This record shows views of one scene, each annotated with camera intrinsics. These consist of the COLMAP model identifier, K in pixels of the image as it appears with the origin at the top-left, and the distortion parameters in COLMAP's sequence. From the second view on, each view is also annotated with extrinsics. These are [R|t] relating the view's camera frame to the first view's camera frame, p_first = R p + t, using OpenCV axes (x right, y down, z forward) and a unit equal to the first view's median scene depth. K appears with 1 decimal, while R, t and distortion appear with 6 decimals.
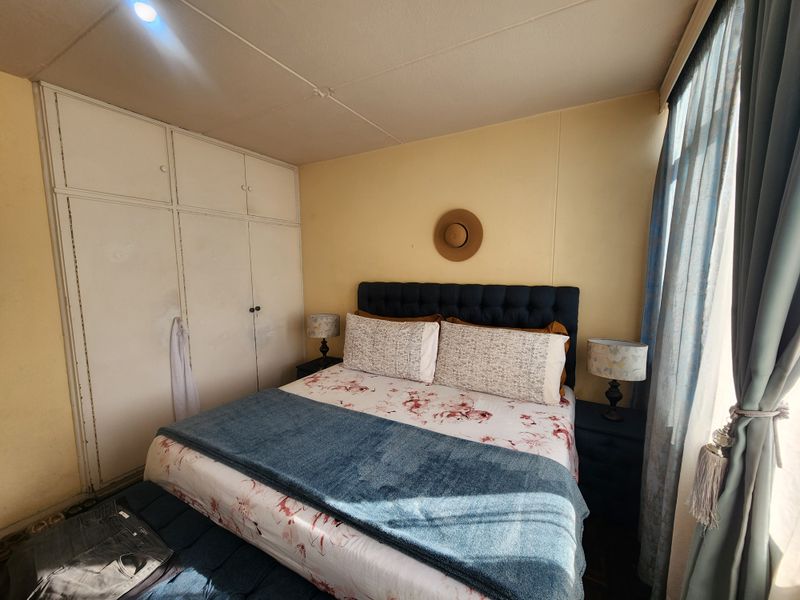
lens RADIAL K [[325.4, 0, 398.9], [0, 325.4, 304.9], [0, 0, 1]] dist [-0.000073, -0.000659]
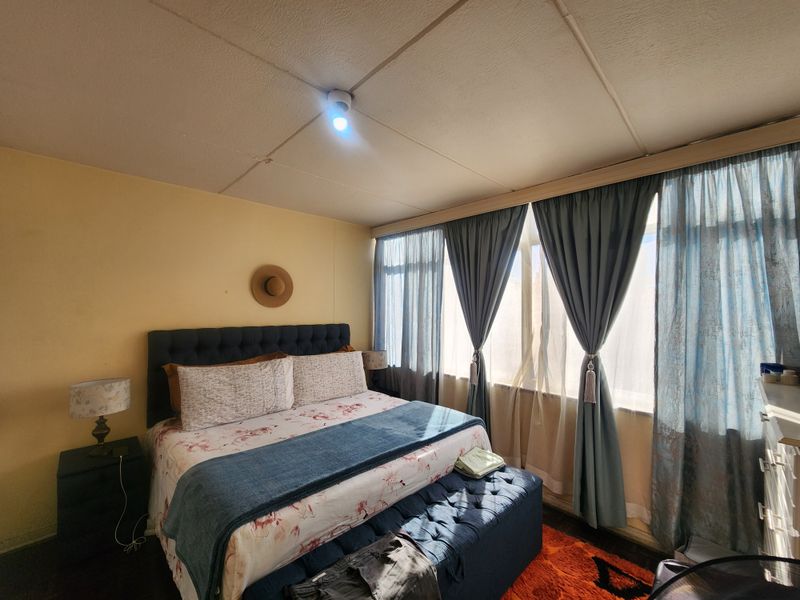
lens RADIAL K [[325.4, 0, 398.9], [0, 325.4, 304.9], [0, 0, 1]] dist [-0.000073, -0.000659]
pose [[0.286748, 0.016130, 0.957870, -1.035292], [0.103713, 0.993459, -0.047777, -0.045327], [-0.952376, 0.113044, 0.283199, 0.256712]]
